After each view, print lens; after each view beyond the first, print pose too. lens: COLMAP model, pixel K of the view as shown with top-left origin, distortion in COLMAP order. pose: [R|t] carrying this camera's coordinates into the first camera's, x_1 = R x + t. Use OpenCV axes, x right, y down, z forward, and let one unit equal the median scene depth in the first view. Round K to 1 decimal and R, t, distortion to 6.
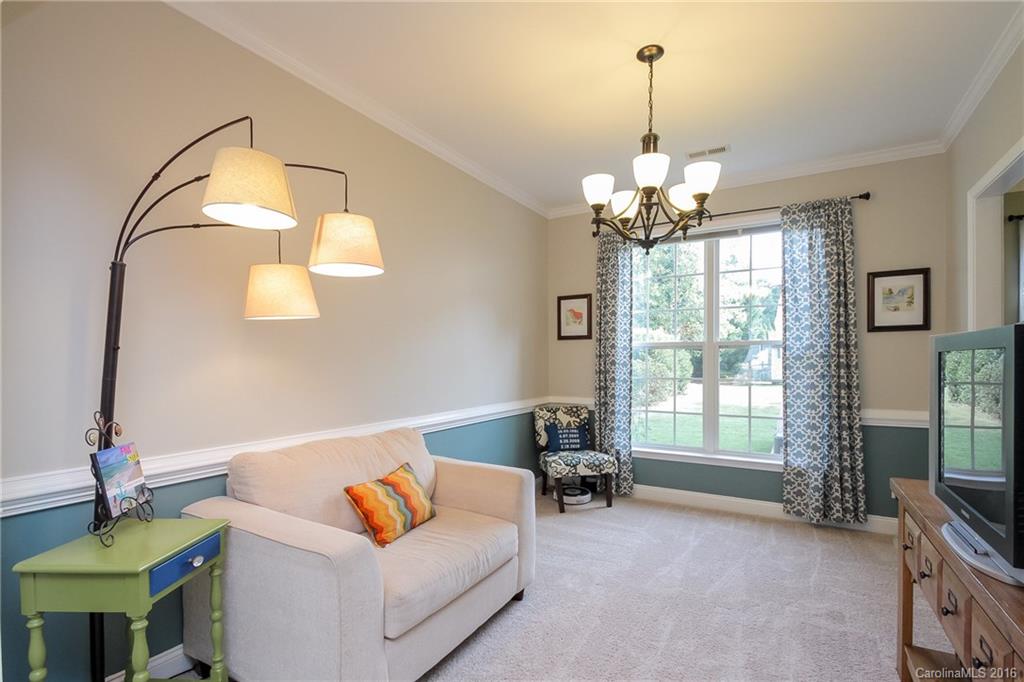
lens RADIAL K [[476.7, 0, 522.6], [0, 476.7, 357.0], [0, 0, 1]] dist [0.020682, 0.000269]
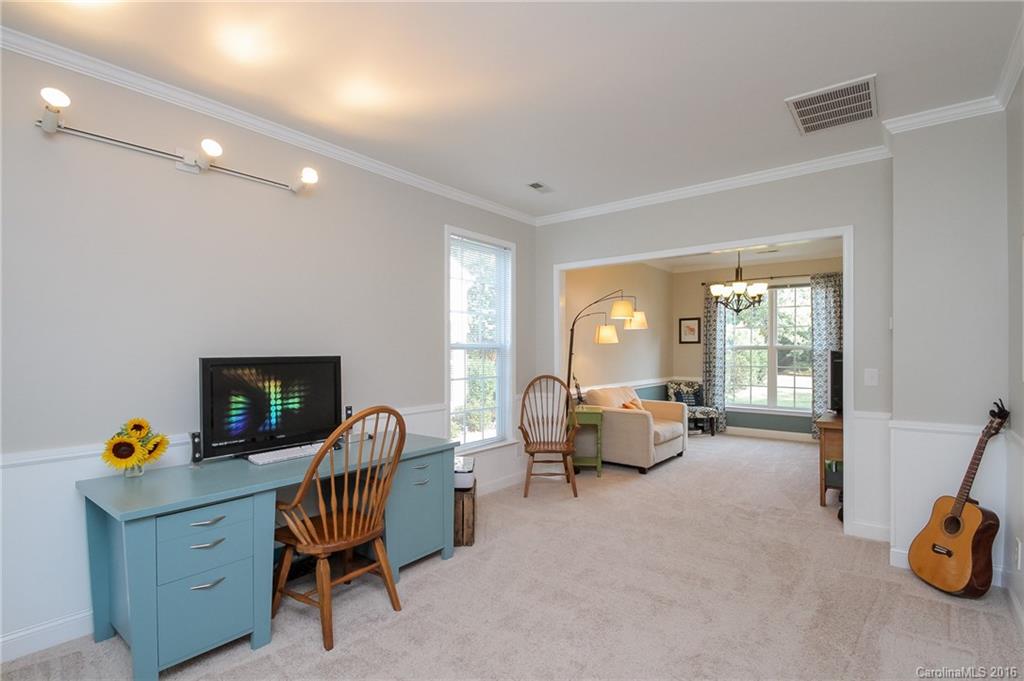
lens RADIAL K [[487.1, 0, 516.4], [0, 487.1, 349.5], [0, 0, 1]] dist [0.003550, -0.001317]
pose [[0.989011, 0.000040, -0.147844, -0.271242], [0.001072, 0.999972, 0.007443, -0.031543], [0.147840, -0.007519, 0.988983, -0.905300]]
